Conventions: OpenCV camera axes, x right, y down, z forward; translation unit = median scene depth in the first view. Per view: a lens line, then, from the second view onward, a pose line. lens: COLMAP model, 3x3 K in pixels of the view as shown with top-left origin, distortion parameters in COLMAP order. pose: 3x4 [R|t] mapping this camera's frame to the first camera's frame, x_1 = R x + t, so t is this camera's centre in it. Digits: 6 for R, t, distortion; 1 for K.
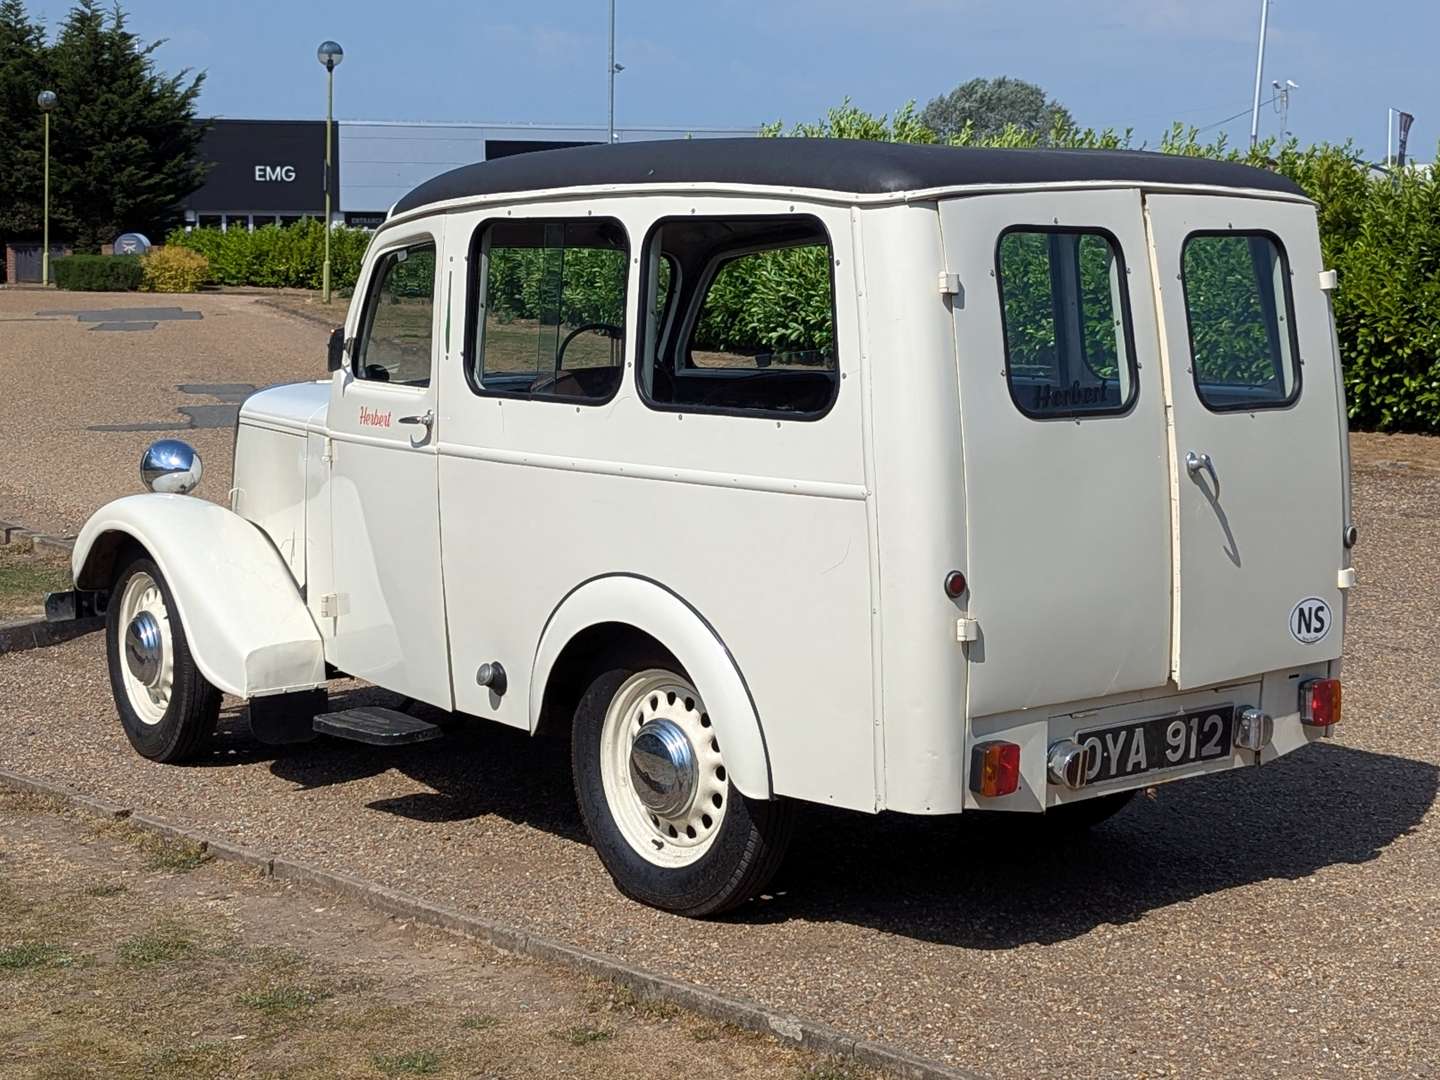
lens RADIAL K [[2553.0, 0, 723.2], [0, 2553.0, 461.7], [0, 0, 1]] dist [0.161064, 0.000000]
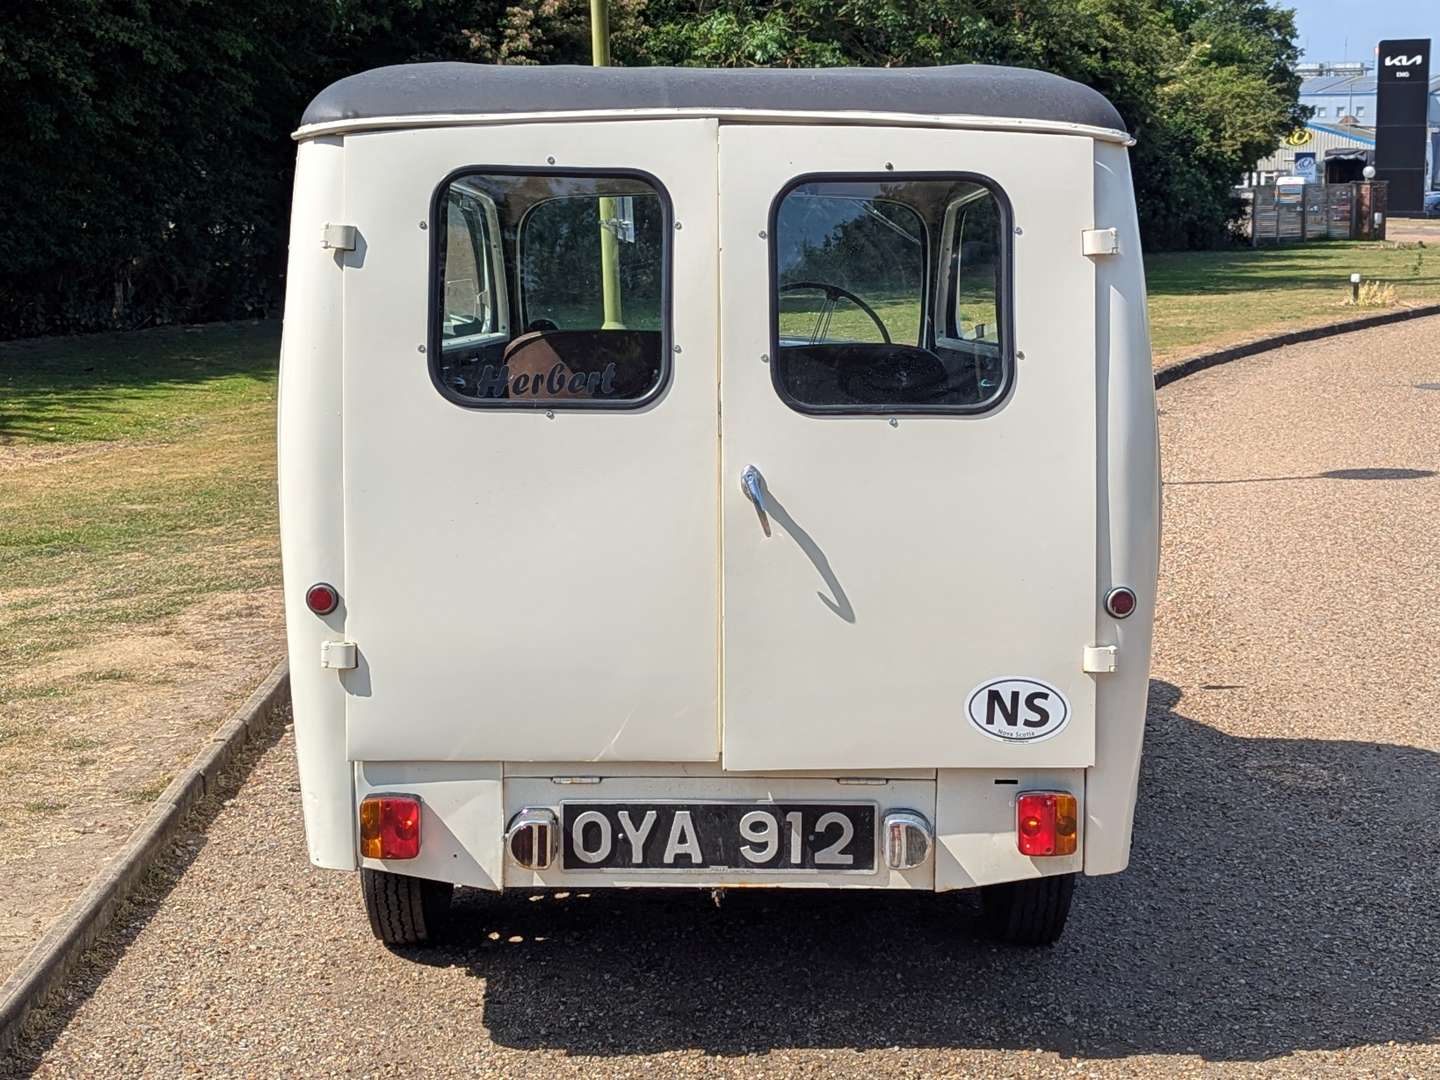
lens RADIAL K [[2453.3, 0, 715.4], [0, 2453.3, 462.5], [0, 0, 1]] dist [0.090448, 0.000000]
pose [[0.748056, 0.072628, -0.659649, 0.641590], [-0.059723, 0.997328, 0.042080, -0.033840], [0.660942, 0.007918, 0.750395, 0.431606]]
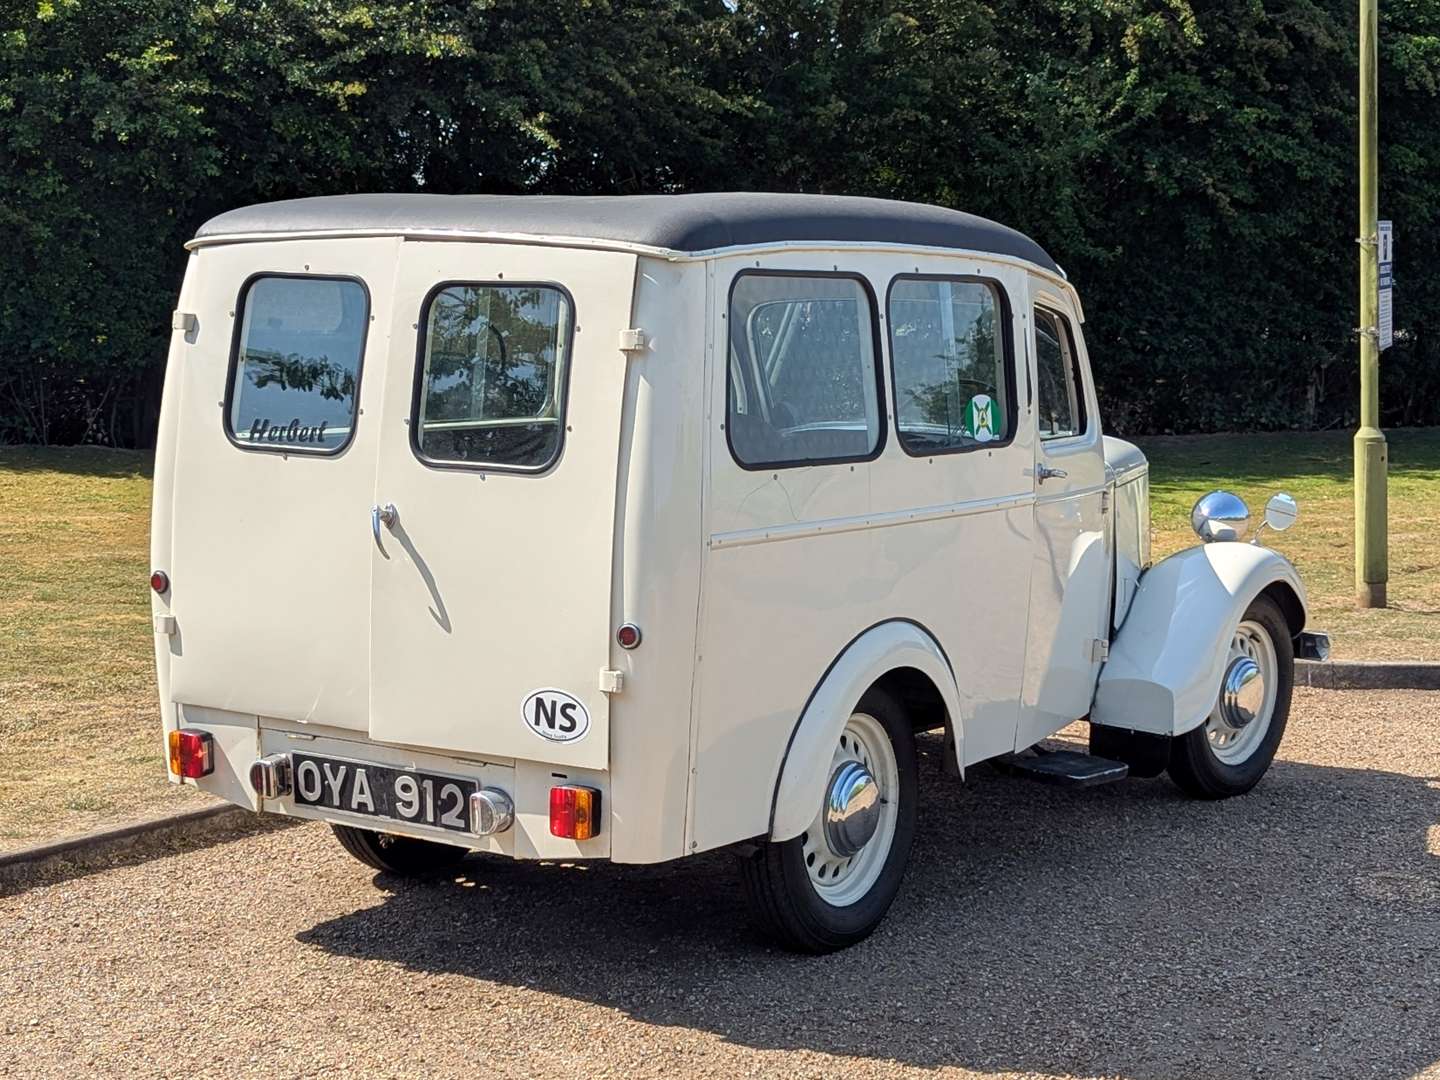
lens RADIAL K [[2453.3, 0, 782.3], [0, 2453.3, 457.2], [0, 0, 1]] dist [0.090448, 0.000000]
pose [[0.270744, 0.071426, -0.959998, 1.106045], [-0.103997, 0.993577, 0.044595, -0.077500], [0.957017, 0.087763, 0.276433, 0.858435]]
